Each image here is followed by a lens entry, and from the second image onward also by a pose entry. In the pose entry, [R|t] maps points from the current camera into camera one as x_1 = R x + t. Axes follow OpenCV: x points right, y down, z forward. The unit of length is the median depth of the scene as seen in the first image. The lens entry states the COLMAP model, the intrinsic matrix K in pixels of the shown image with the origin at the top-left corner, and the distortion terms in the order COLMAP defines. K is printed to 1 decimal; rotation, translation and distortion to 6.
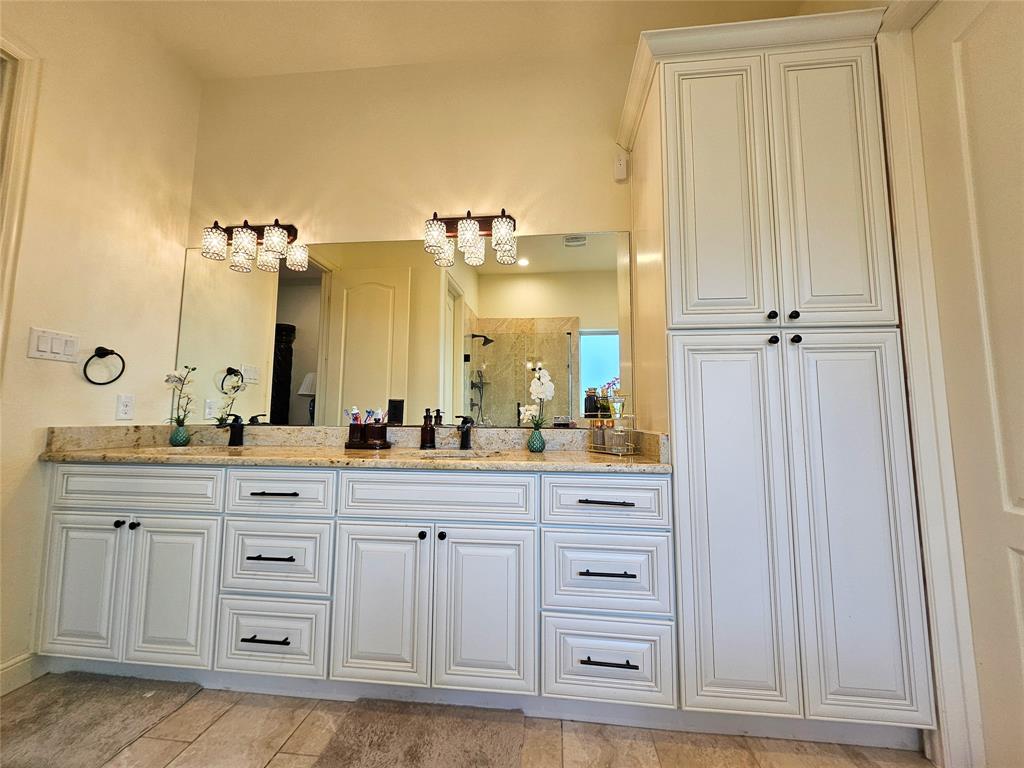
lens RADIAL K [[405.4, 0, 514.4], [0, 405.4, 378.5], [0, 0, 1]] dist [0.010774, -0.006075]
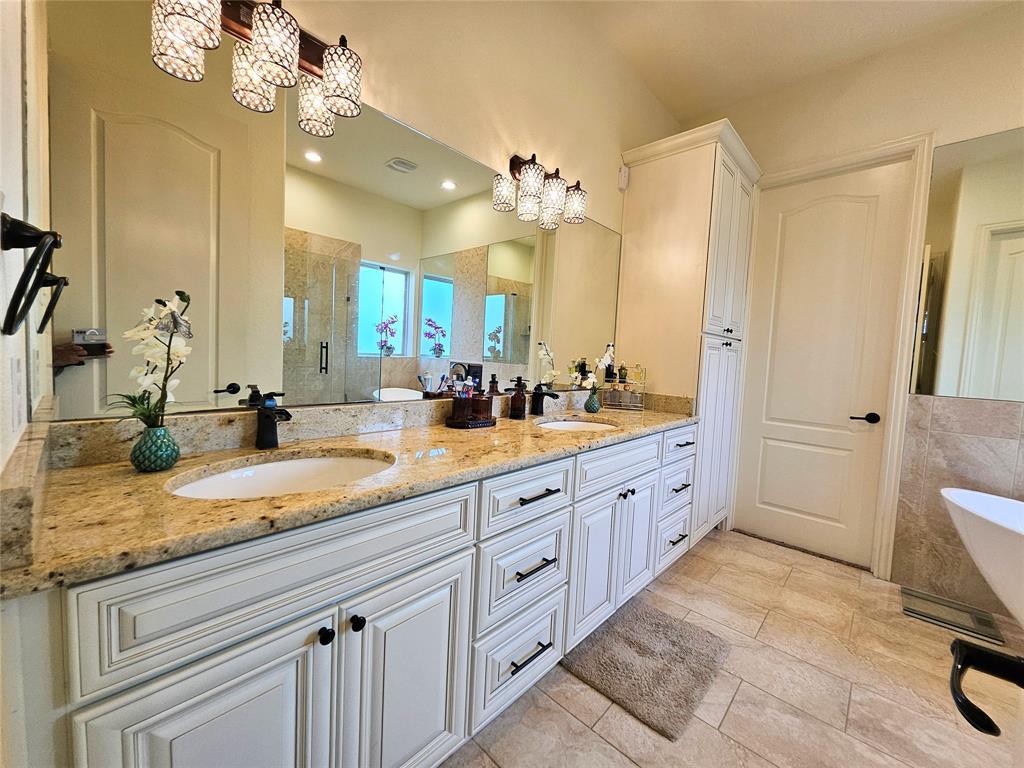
lens RADIAL K [[405.4, 0, 514.4], [0, 405.4, 378.5], [0, 0, 1]] dist [0.010774, -0.006075]
pose [[0.600907, -0.022872, 0.798992, -0.901408], [-0.122930, 0.985054, 0.120651, -0.032249], [-0.789810, -0.170720, 0.589114, 0.422748]]
